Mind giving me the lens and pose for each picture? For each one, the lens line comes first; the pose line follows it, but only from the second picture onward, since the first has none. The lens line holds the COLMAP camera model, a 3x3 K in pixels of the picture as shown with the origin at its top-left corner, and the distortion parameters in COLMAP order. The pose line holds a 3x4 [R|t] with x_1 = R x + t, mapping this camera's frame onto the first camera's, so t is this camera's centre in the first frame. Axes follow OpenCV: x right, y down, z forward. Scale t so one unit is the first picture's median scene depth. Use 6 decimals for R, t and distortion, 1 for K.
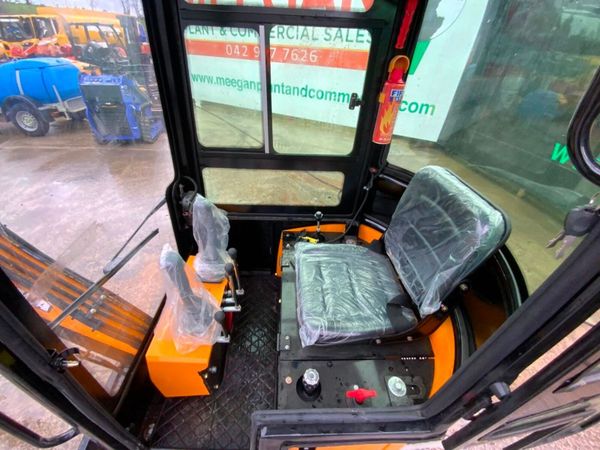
lens RADIAL K [[241.7, 0, 300.0], [0, 241.7, 225.0], [0, 0, 1]] dist [0.026152, -0.019947]
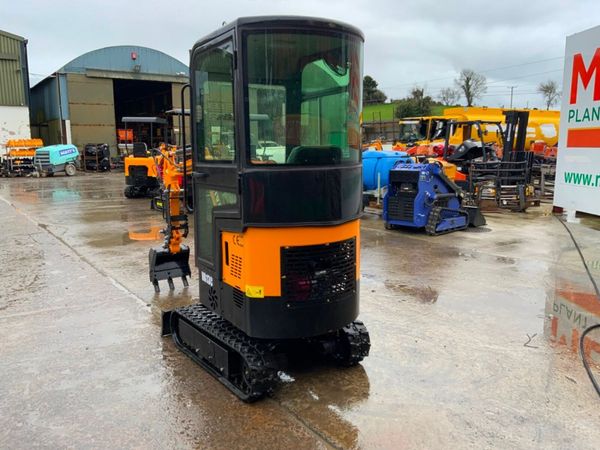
lens RADIAL K [[502.9, 0, 300.0], [0, 502.9, 225.0], [0, 0, 1]] dist [0.049791, -0.089984]
pose [[0.507138, 0.078793, -0.858256, 2.833587], [-0.480999, 0.852180, -0.205983, 0.897864], [0.715158, 0.517282, 0.470072, -0.516032]]
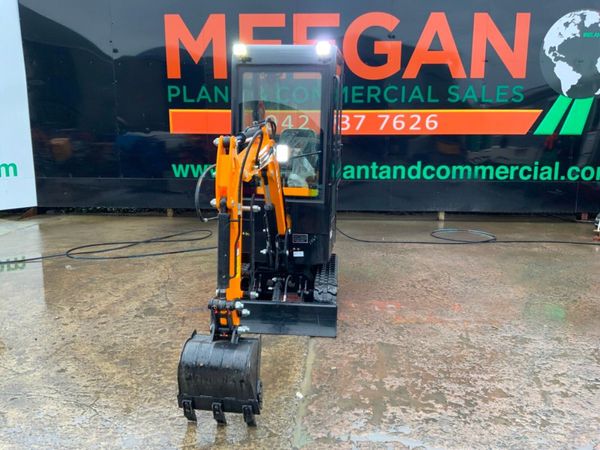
lens RADIAL K [[499.5, 0, 302.6], [0, 499.5, 227.4], [0, 0, 1]] dist [0.098134, -0.194555]
pose [[0.176912, -0.239786, 0.954570, -4.441621], [0.581166, 0.808185, 0.095306, 0.203110], [-0.794322, 0.537904, 0.282333, -0.242175]]
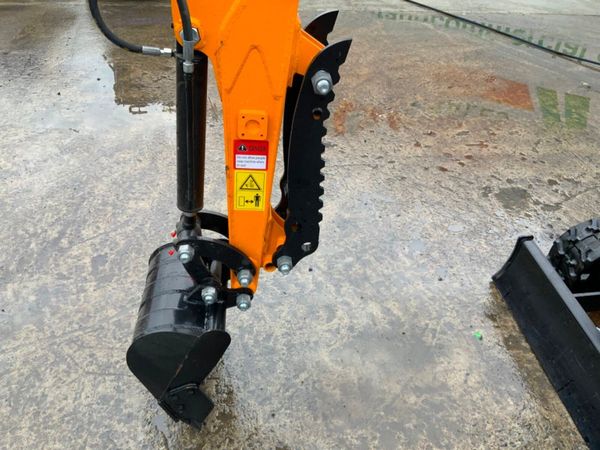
lens RADIAL K [[502.9, 0, 300.0], [0, 502.9, 225.0], [0, 0, 1]] dist [0.049791, -0.089984]
pose [[0.999649, -0.023236, 0.012710, -1.961379], [0.022765, 0.999094, 0.035963, 0.464866], [-0.013534, -0.035661, 0.999272, -0.245500]]
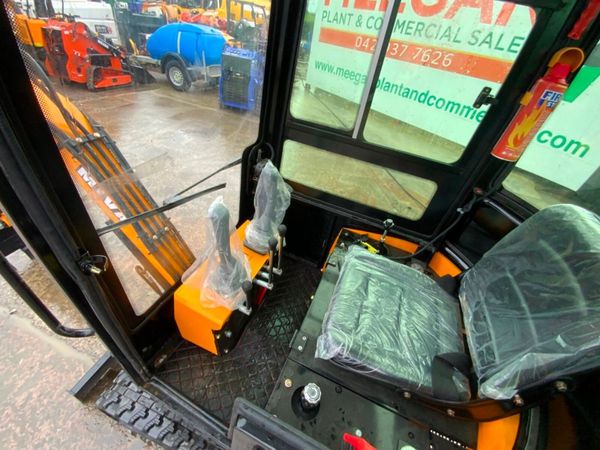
lens RADIAL K [[241.7, 0, 300.0], [0, 241.7, 225.0], [0, 0, 1]] dist [0.026152, -0.019947]
pose [[0.905145, 0.325601, -0.273306, 0.032031], [-0.322835, 0.944775, 0.056373, 0.018360], [0.276568, 0.037207, 0.960274, 0.091589]]
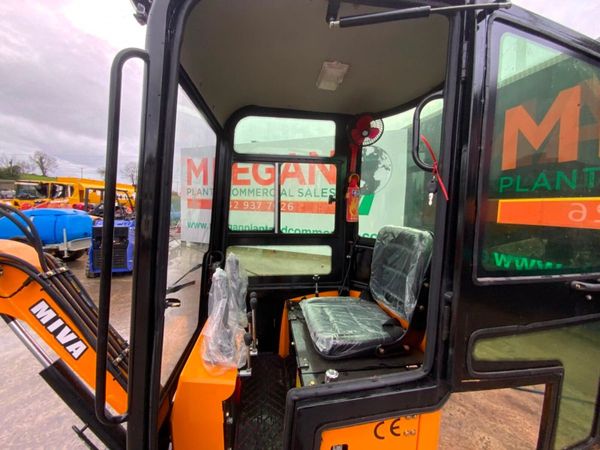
lens RADIAL K [[241.7, 0, 300.0], [0, 241.7, 225.0], [0, 0, 1]] dist [0.026152, -0.019947]
pose [[0.994921, -0.030296, 0.095988, -0.127562], [0.076401, 0.848162, -0.524199, 0.405445], [-0.065532, 0.528870, 0.846169, -0.228811]]
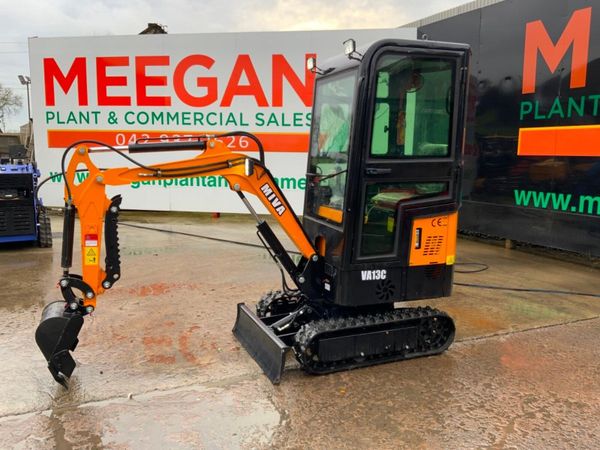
lens RADIAL K [[497.3, 0, 303.6], [0, 497.3, 226.4], [0, 0, 1]] dist [0.098229, -0.199978]
pose [[0.947380, -0.086233, 0.308279, -1.764676], [0.216553, 0.881874, -0.418811, 1.815734], [-0.235748, 0.463531, 0.854144, -2.078535]]
